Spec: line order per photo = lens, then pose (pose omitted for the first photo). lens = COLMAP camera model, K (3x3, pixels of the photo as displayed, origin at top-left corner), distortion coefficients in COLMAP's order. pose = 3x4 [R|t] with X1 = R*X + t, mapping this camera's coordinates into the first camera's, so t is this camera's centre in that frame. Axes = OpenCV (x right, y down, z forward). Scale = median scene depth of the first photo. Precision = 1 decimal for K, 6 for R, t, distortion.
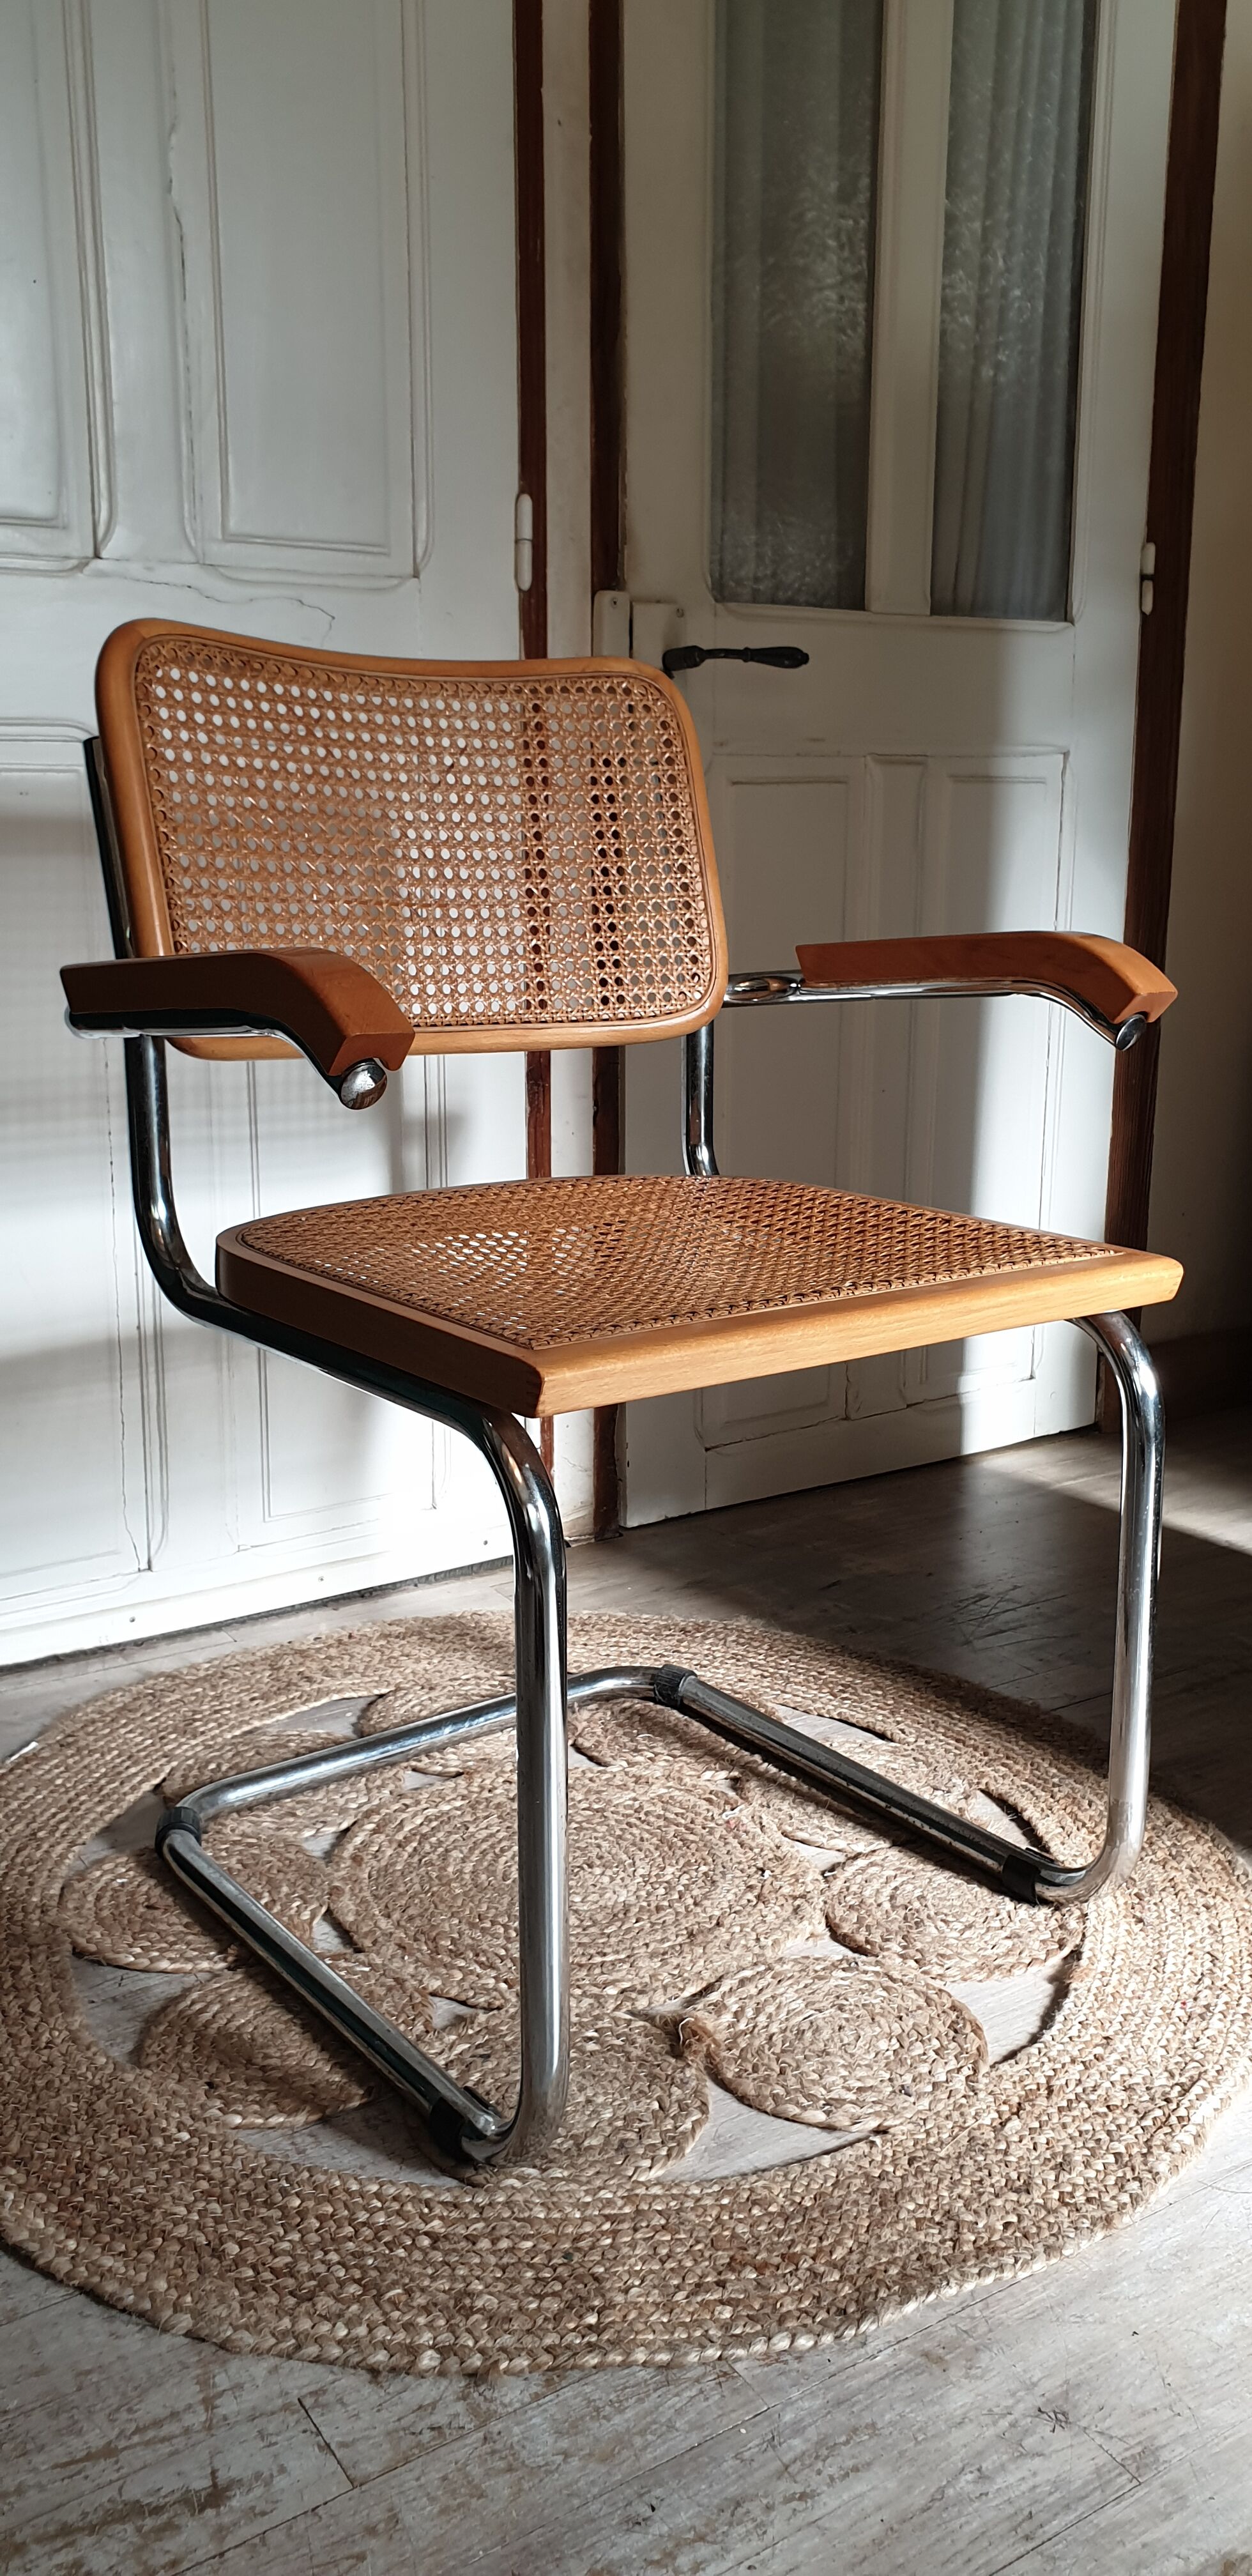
lens RADIAL K [[2096.1, 0, 642.3], [0, 2096.1, 1266.0], [0, 0, 1]] dist [0.002703, 0.016151]
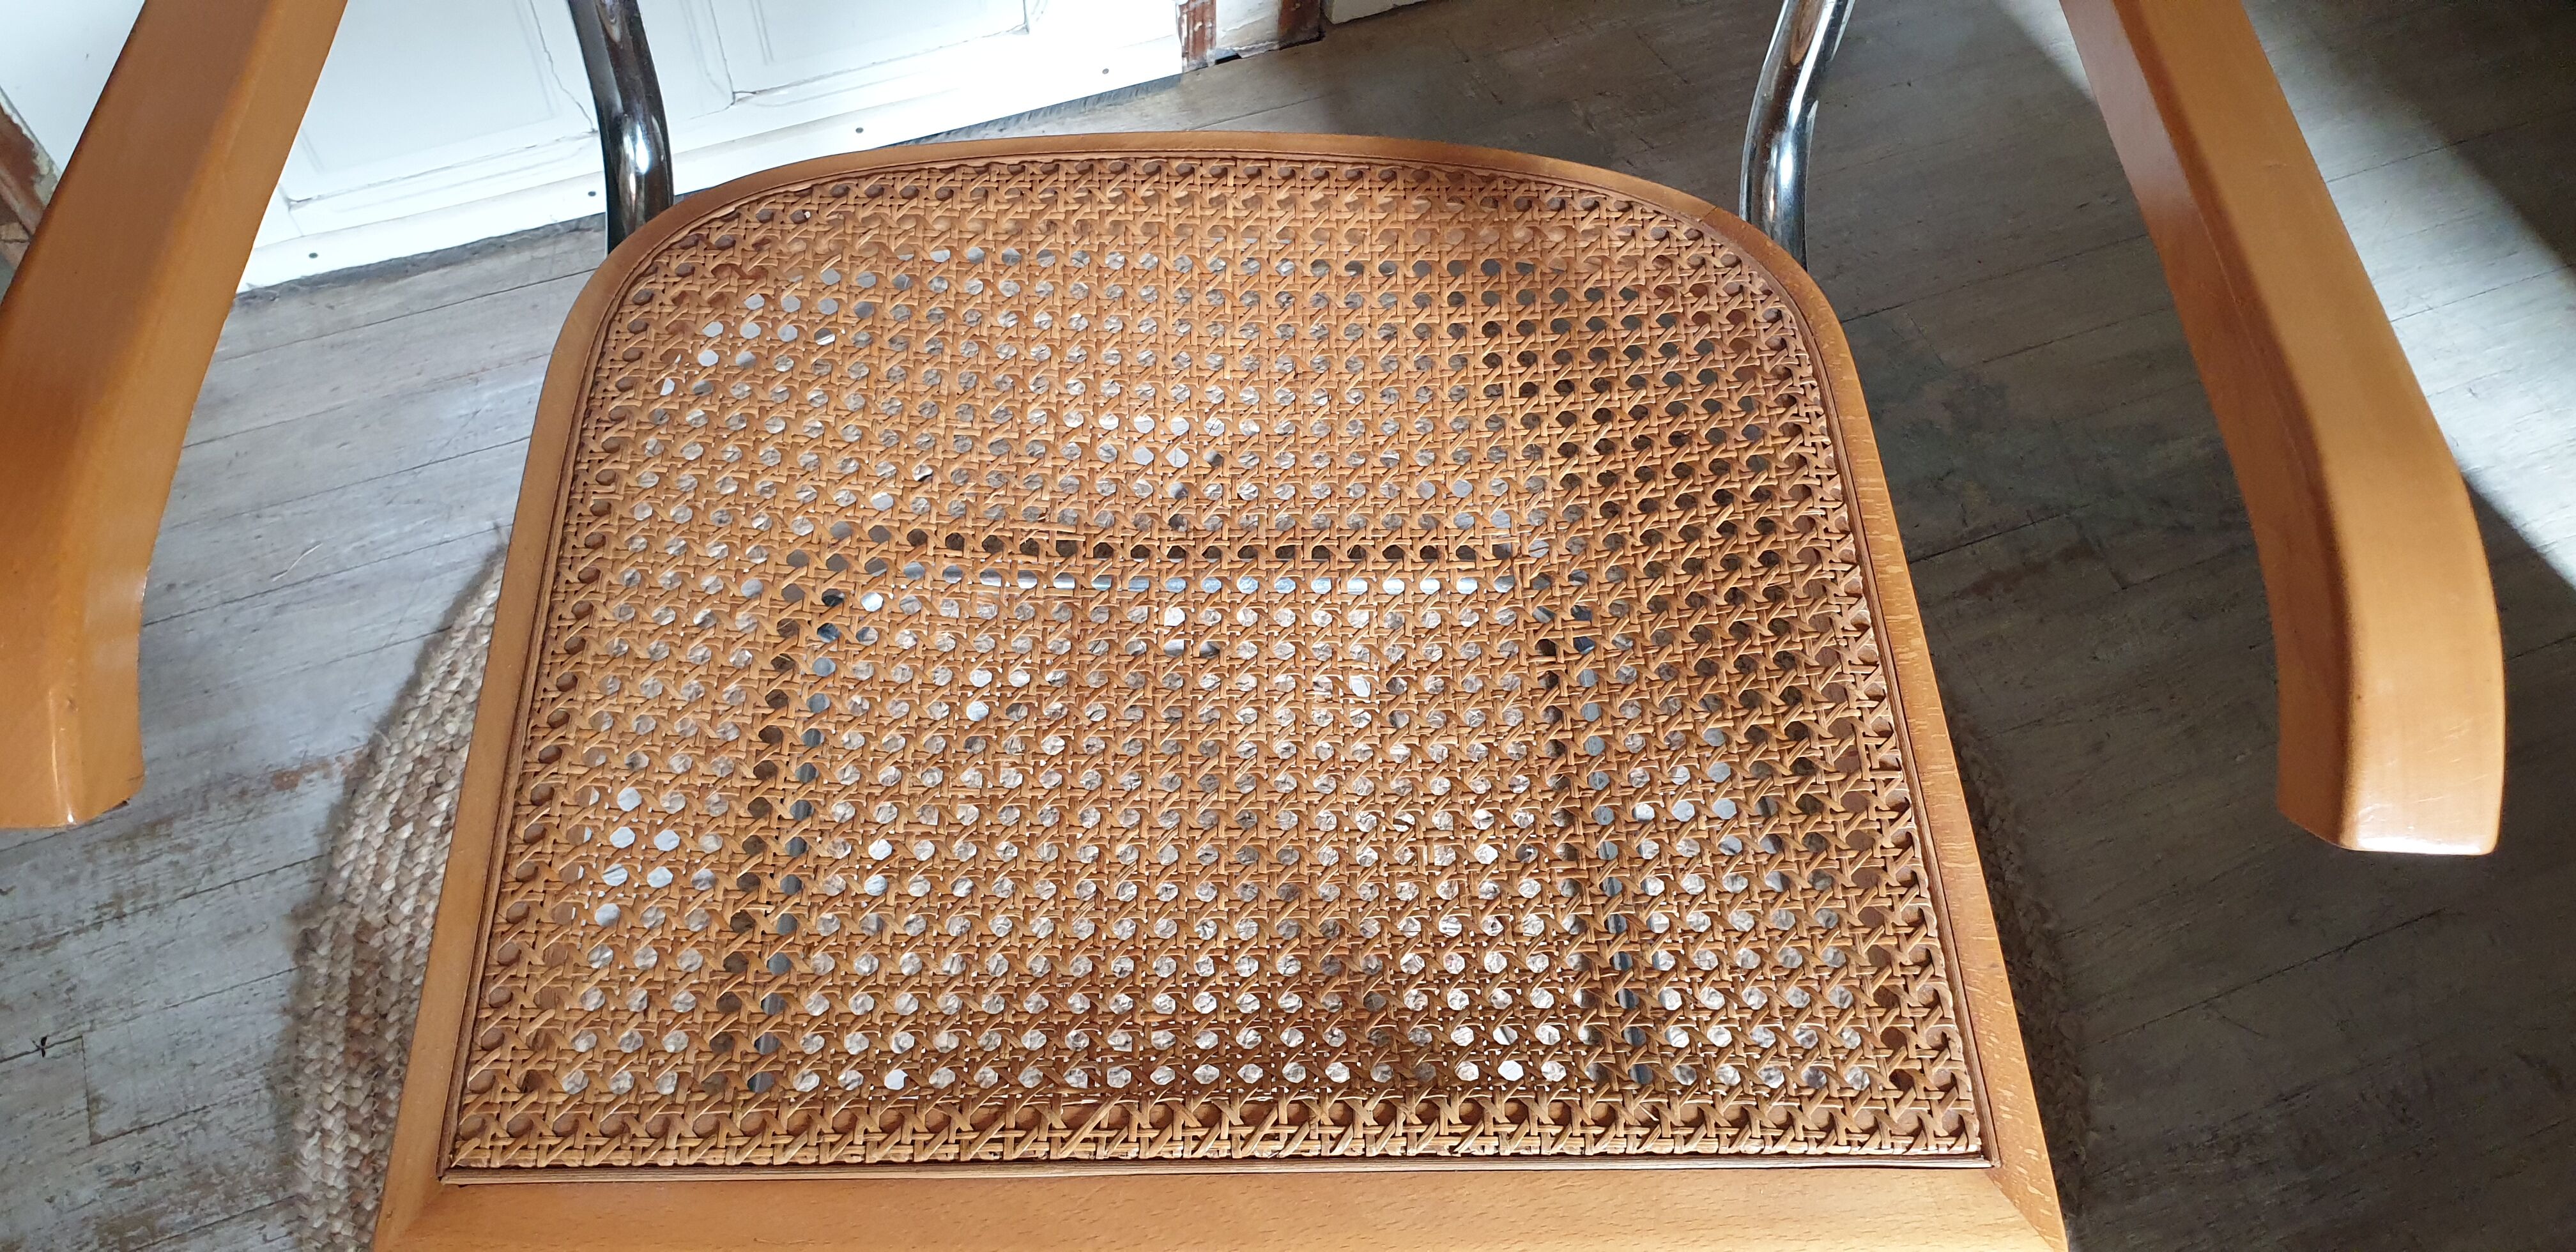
lens RADIAL K [[2090.1, 0, 1282.5], [0, 2090.1, 625.6], [0, 0, 1]] dist [-0.045007, 0.084954]
pose [[0.975990, 0.199557, -0.087298, 0.087922], [-0.071722, 0.672867, 0.736279, -0.282176], [0.205669, -0.712339, 0.671024, 0.445869]]
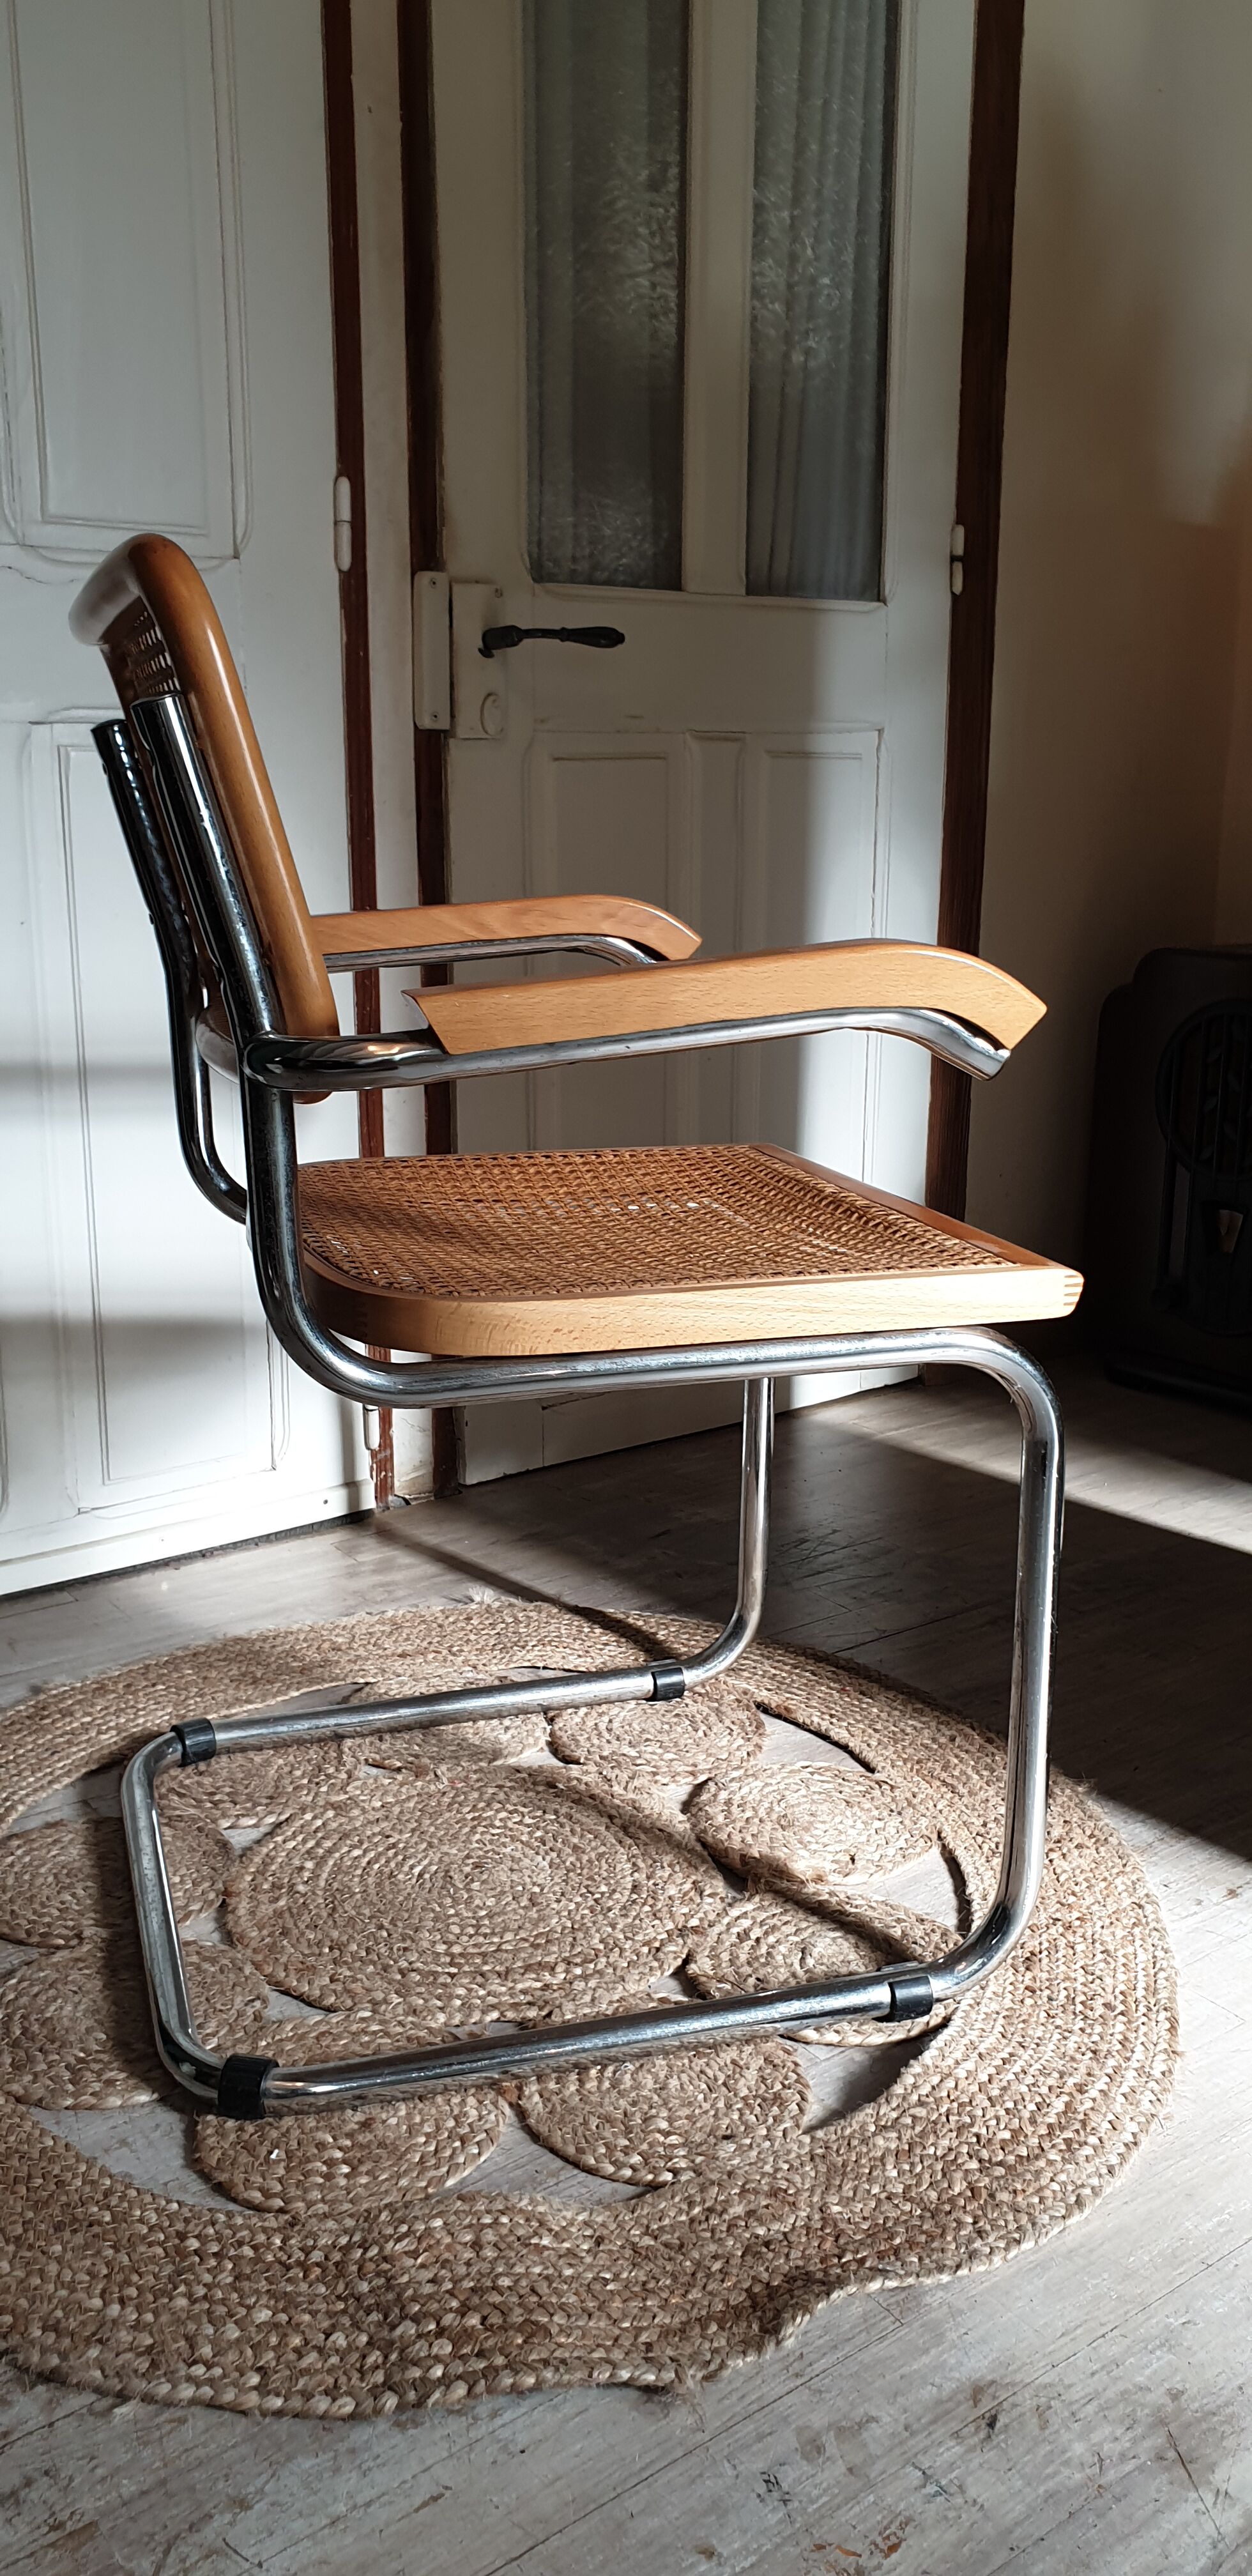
lens RADIAL K [[2099.1, 0, 638.6], [0, 2099.1, 1279.7], [0, 0, 1]] dist [0.004249, 0.009515]
pose [[0.998209, -0.015658, 0.057736, 0.022887], [0.014509, 0.999689, 0.020274, 0.005018], [-0.058035, -0.019400, 0.998126, -0.039132]]
